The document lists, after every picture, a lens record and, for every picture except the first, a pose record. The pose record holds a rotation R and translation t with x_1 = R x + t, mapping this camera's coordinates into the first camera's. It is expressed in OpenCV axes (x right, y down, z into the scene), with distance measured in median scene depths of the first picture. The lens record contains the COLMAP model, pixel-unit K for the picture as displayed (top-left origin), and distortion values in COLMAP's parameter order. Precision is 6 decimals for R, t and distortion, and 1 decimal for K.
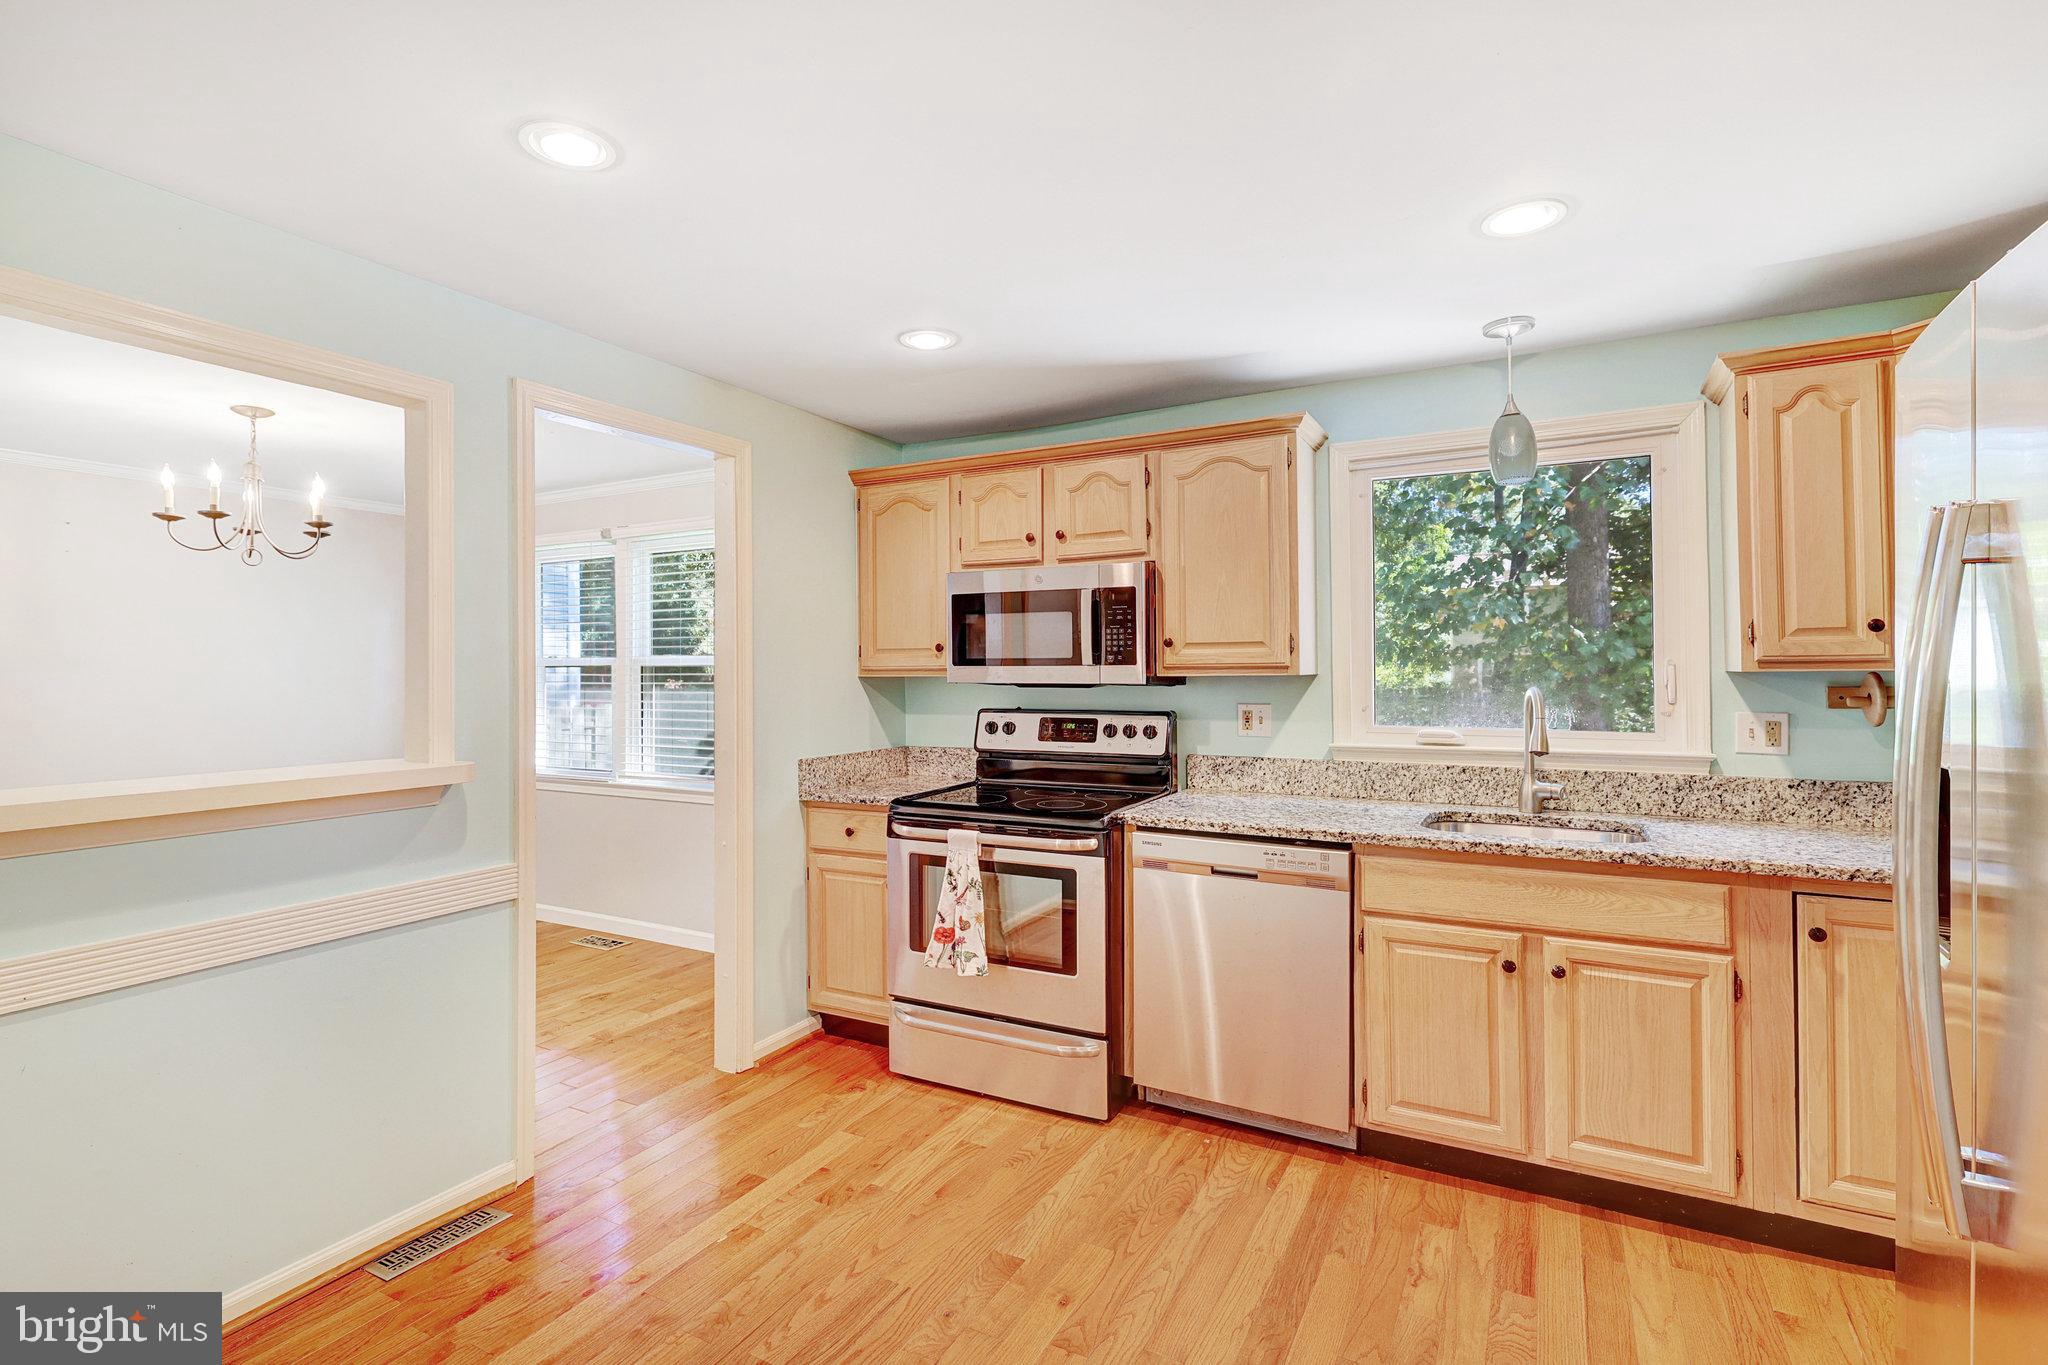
lens RADIAL K [[990.3, 0, 1006.4], [0, 990.3, 654.9], [0, 0, 1]] dist [-0.002113, -0.000258]
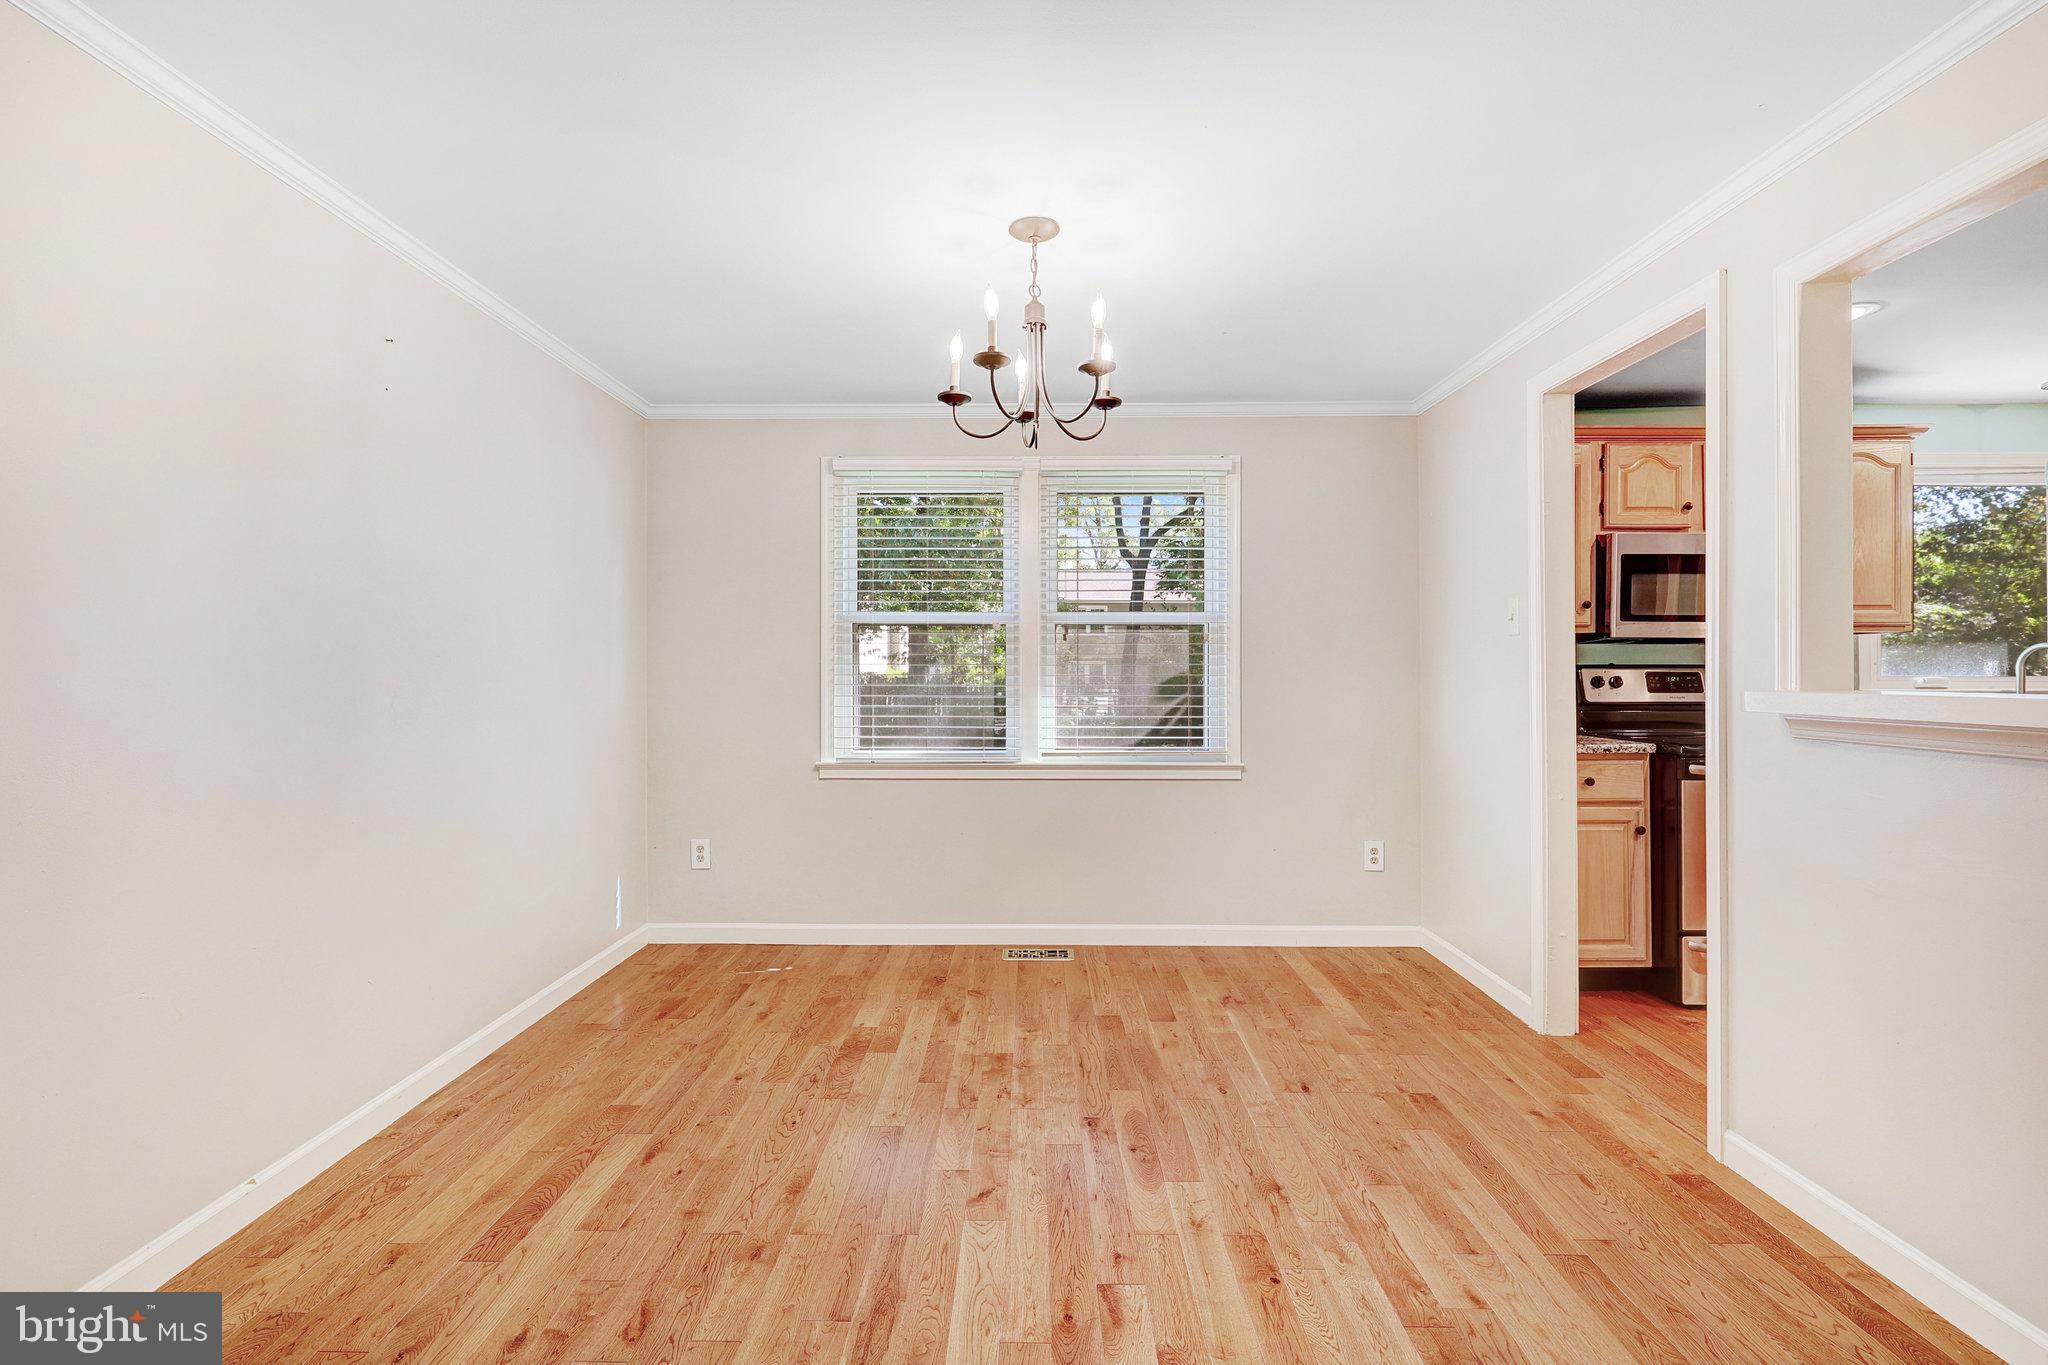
lens RADIAL K [[921.2, 0, 995.3], [0, 921.2, 664.9], [0, 0, 1]] dist [-0.004982, 0.001402]
pose [[0.883350, 0.010397, 0.468599, -1.199123], [-0.013235, 0.999909, 0.002764, 0.068935], [-0.468528, -0.008643, 0.883406, 0.483737]]
